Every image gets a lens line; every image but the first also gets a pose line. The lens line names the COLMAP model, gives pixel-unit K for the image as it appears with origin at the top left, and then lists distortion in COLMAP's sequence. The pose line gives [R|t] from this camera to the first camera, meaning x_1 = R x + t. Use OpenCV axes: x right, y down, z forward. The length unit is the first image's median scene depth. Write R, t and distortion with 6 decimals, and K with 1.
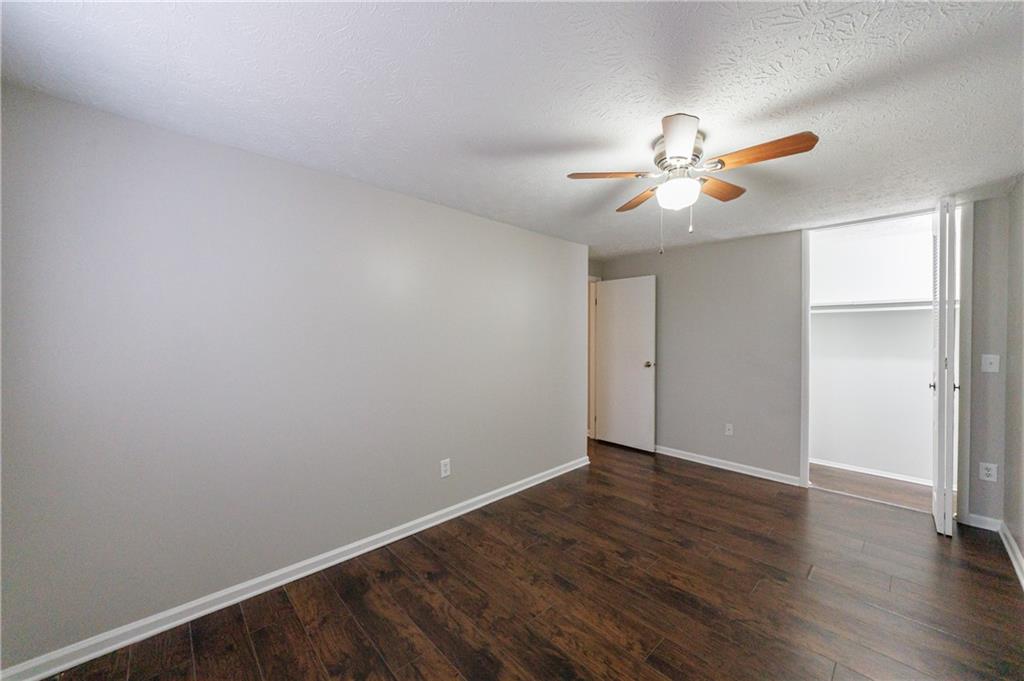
lens RADIAL K [[378.9, 0, 510.7], [0, 378.9, 336.7], [0, 0, 1]] dist [-0.004828, 0.000573]
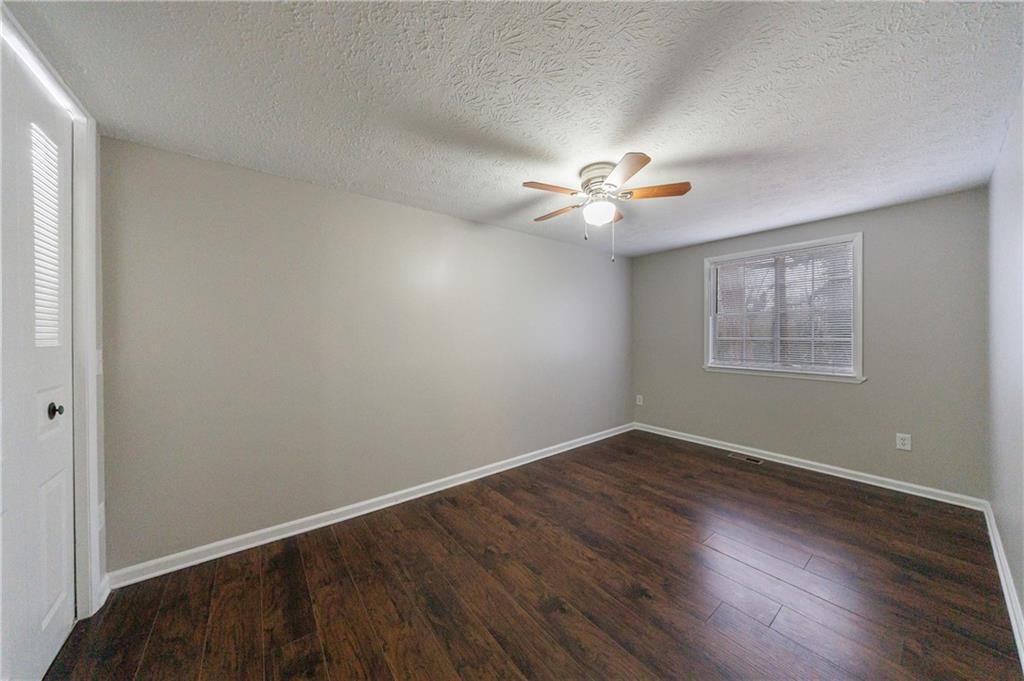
lens RADIAL K [[335.9, 0, 507.6], [0, 335.9, 339.3], [0, 0, 1]] dist [0.001619, -0.000286]
pose [[-0.994371, 0.003543, 0.105896, 0.526660], [0.003614, 0.999993, 0.000479, 0.036605], [-0.105894, 0.000859, -0.994377, 1.819829]]
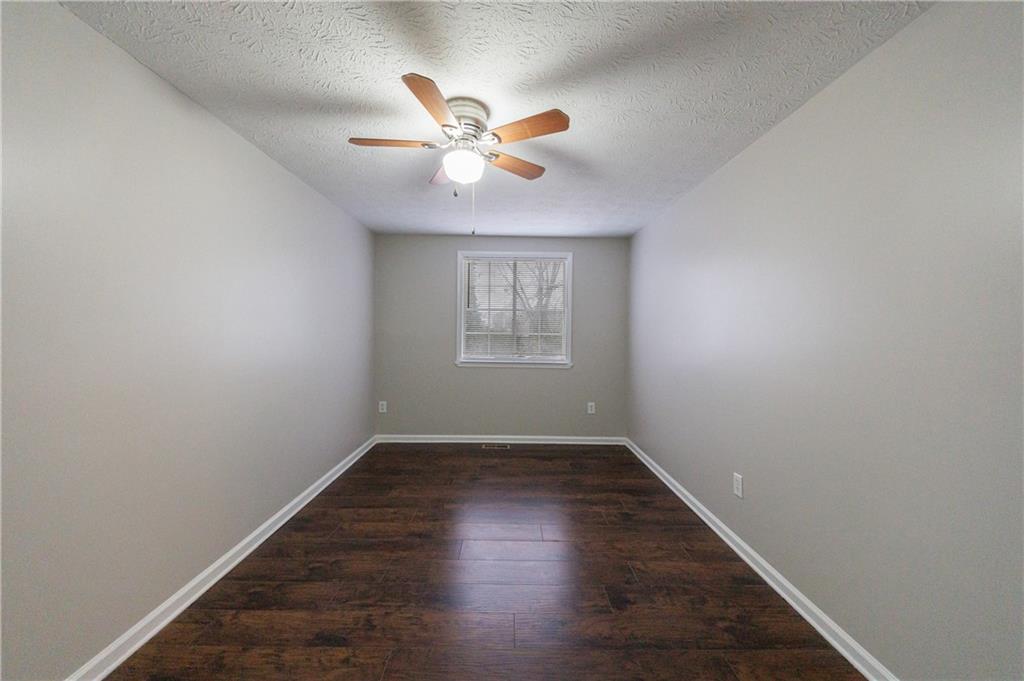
lens RADIAL K [[378.9, 0, 513.9], [0, 378.9, 340.1], [0, 0, 1]] dist [-0.004828, 0.000573]
pose [[-0.684952, 0.009033, -0.728532, 0.893083], [-0.002341, 0.999891, 0.014599, 0.041991], [0.728584, 0.011705, -0.684856, 1.484950]]
